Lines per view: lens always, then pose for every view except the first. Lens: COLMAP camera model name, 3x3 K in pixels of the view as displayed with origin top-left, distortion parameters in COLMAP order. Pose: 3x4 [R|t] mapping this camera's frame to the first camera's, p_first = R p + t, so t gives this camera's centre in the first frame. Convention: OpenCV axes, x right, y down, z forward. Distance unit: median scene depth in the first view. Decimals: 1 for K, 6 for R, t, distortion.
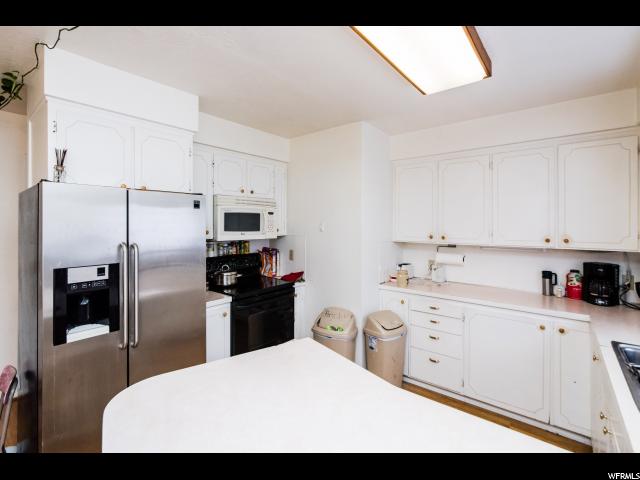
lens RADIAL K [[301.2, 0, 319.6], [0, 301.2, 222.6], [0, 0, 1]] dist [-0.000309, -0.000059]
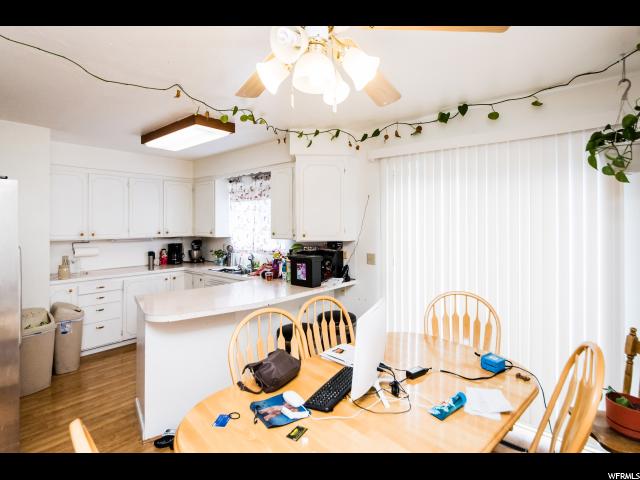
lens RADIAL K [[332.5, 0, 318.6], [0, 332.5, 220.9], [0, 0, 1]] dist [-0.002618, -0.001323]
pose [[0.029142, 0.005743, 0.999559, -1.105849], [0.003336, 0.999977, -0.005842, 0.003544], [-0.999570, 0.003504, 0.029122, 0.000636]]
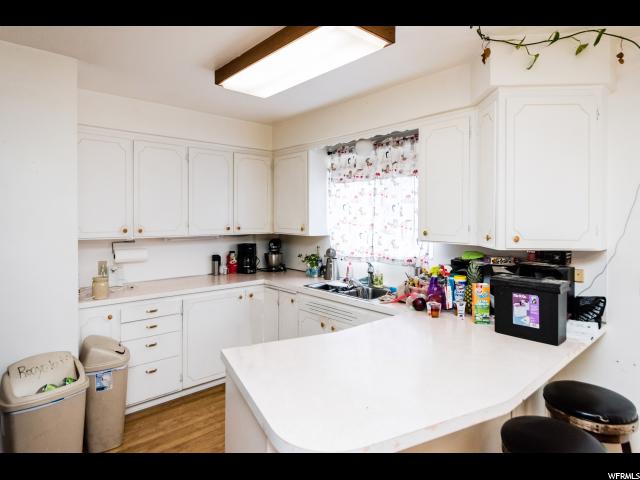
lens RADIAL K [[373.3, 0, 320.9], [0, 373.3, 222.4], [0, 0, 1]] dist [0.000655, 0.001411]
pose [[0.155897, -0.017221, 0.987623, -0.640689], [-0.002872, 0.999836, 0.017888, 0.005880], [-0.987769, -0.005625, 0.155822, 0.367260]]
